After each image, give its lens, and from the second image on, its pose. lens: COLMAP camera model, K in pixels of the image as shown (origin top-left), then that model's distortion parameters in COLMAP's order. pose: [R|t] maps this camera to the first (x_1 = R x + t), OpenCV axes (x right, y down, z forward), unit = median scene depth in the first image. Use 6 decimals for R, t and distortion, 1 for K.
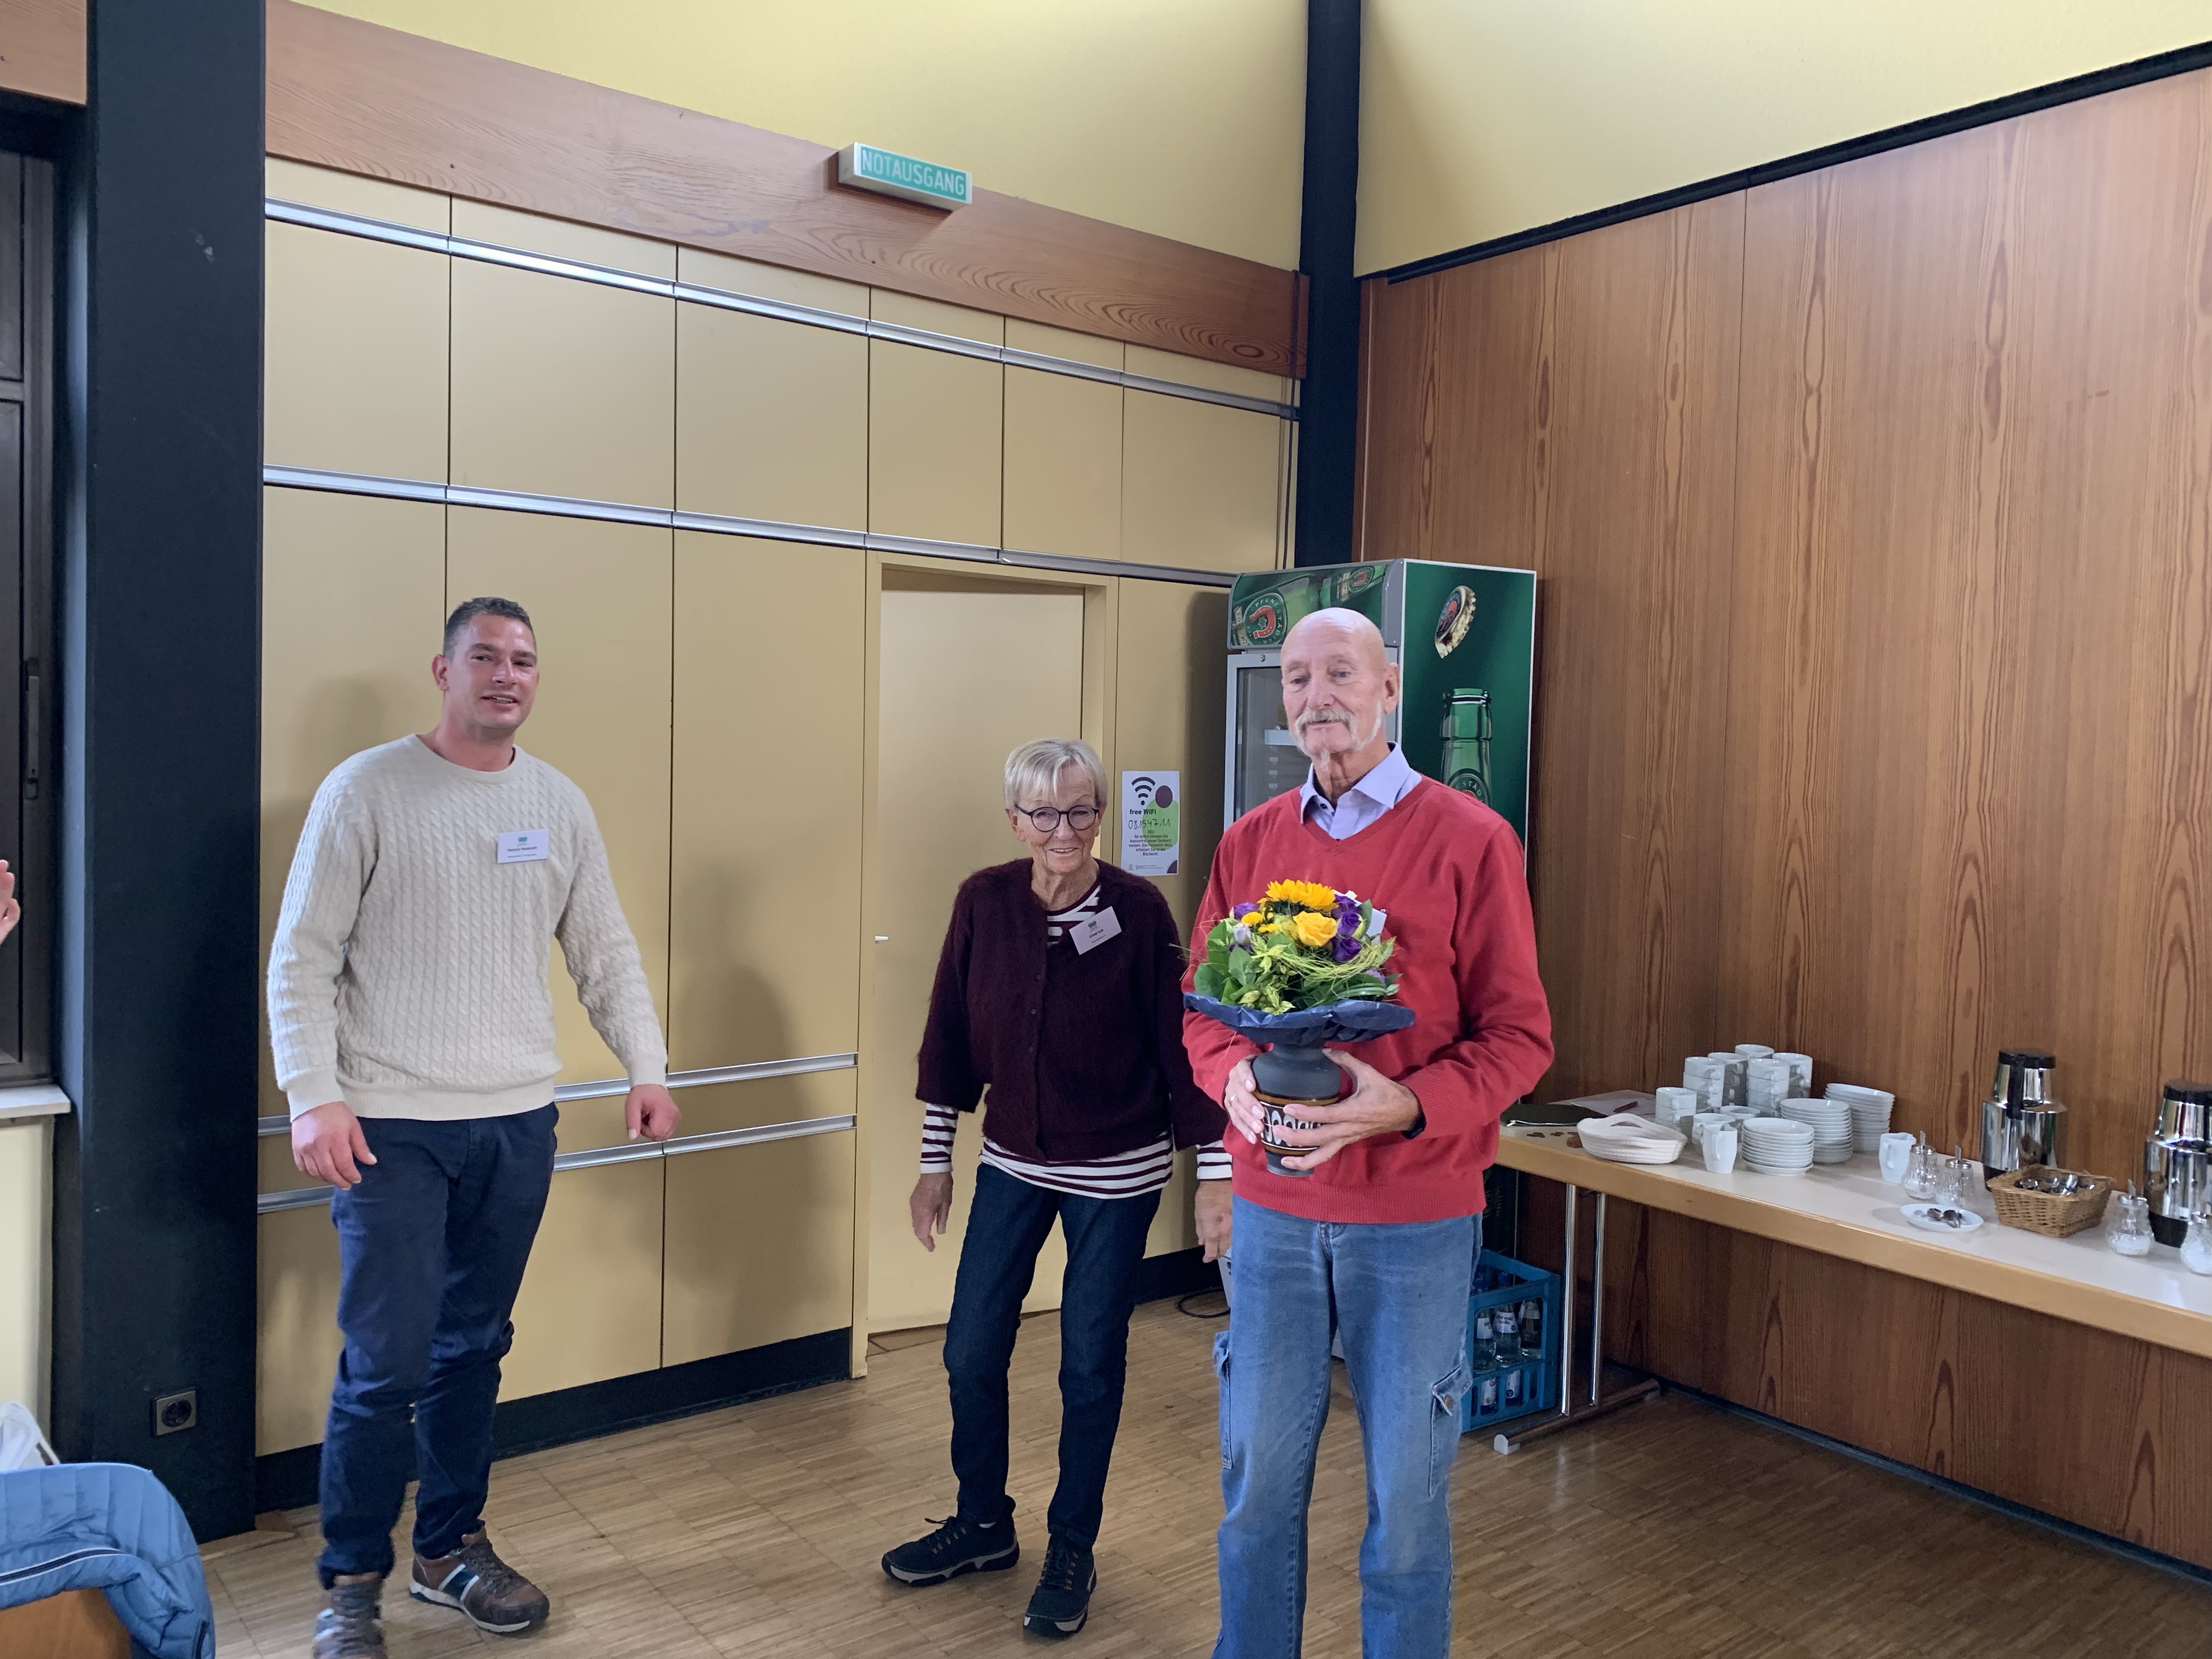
lens RADIAL K [[1721.9, 0, 1076.3], [0, 1721.9, 803.6], [0, 0, 1]] dist [0.015331, 0.003513]
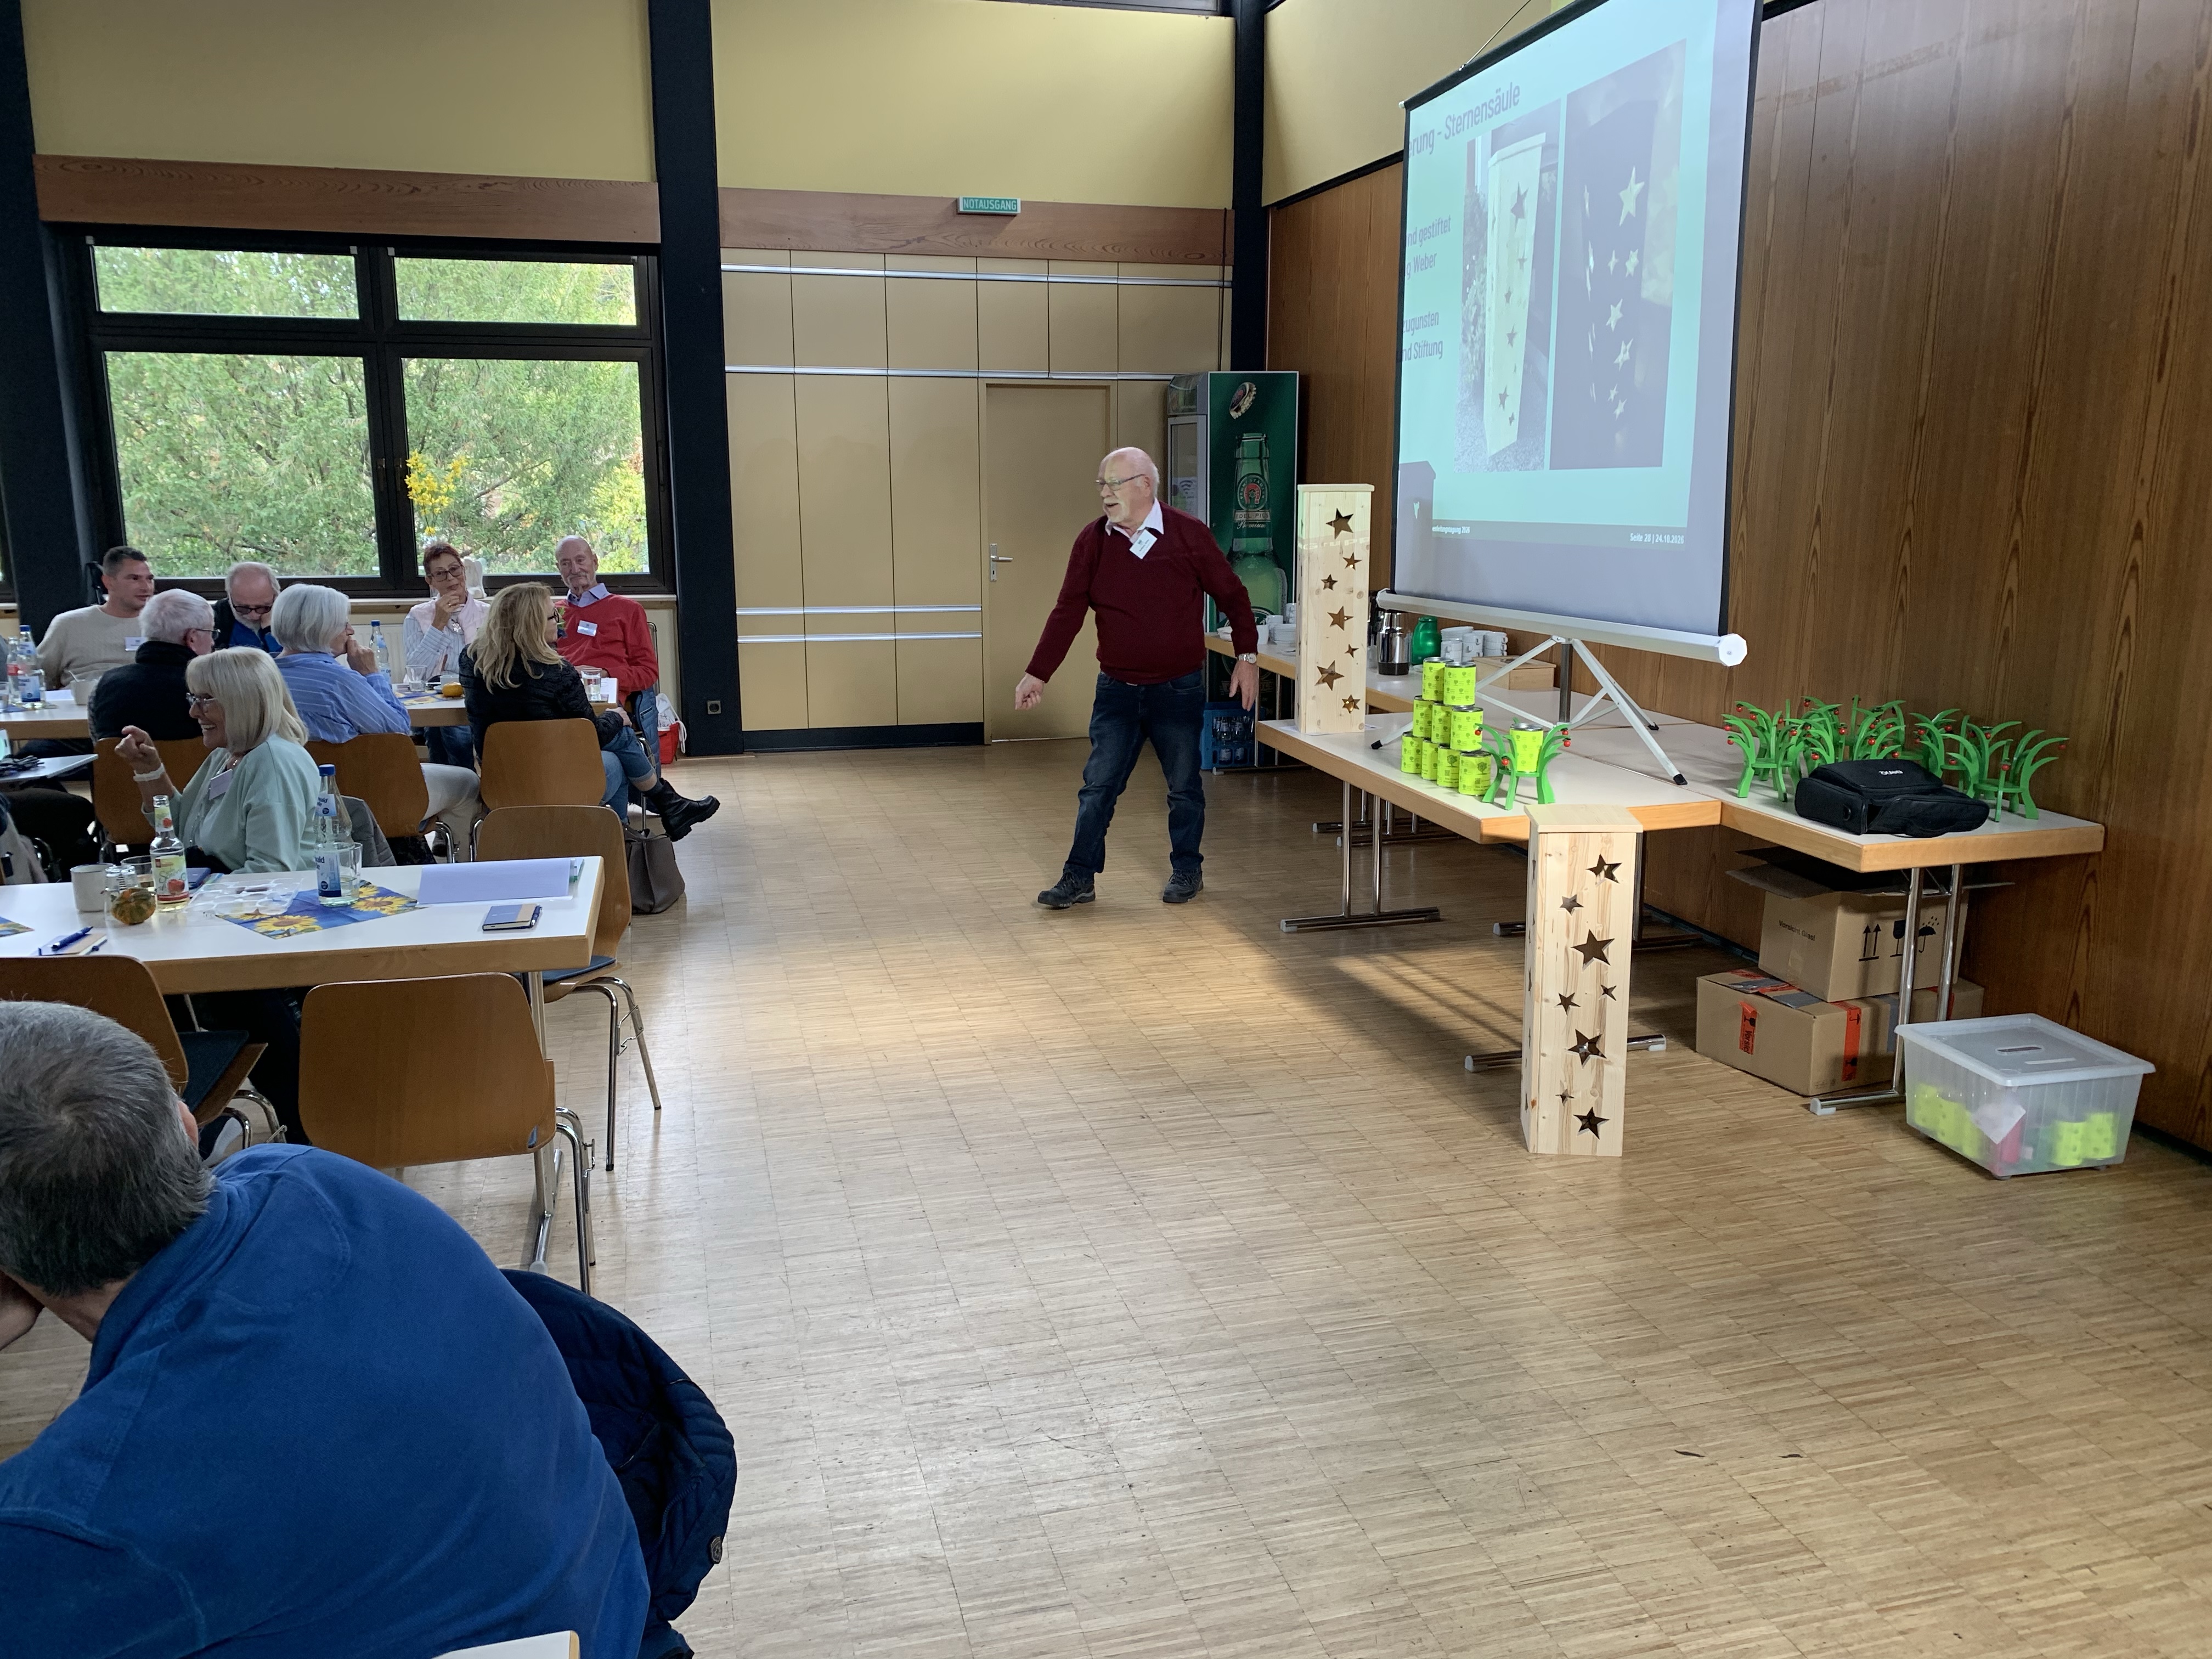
lens RADIAL K [[1645.3, 0, 1074.1], [0, 1645.3, 804.5], [0, 0, 1]] dist [0.057164, -0.054544]
pose [[0.918470, 0.054539, -0.391712, 0.910653], [0.008748, 0.987402, 0.157992, 0.063611], [0.395393, -0.148538, 0.906422, -1.033019]]
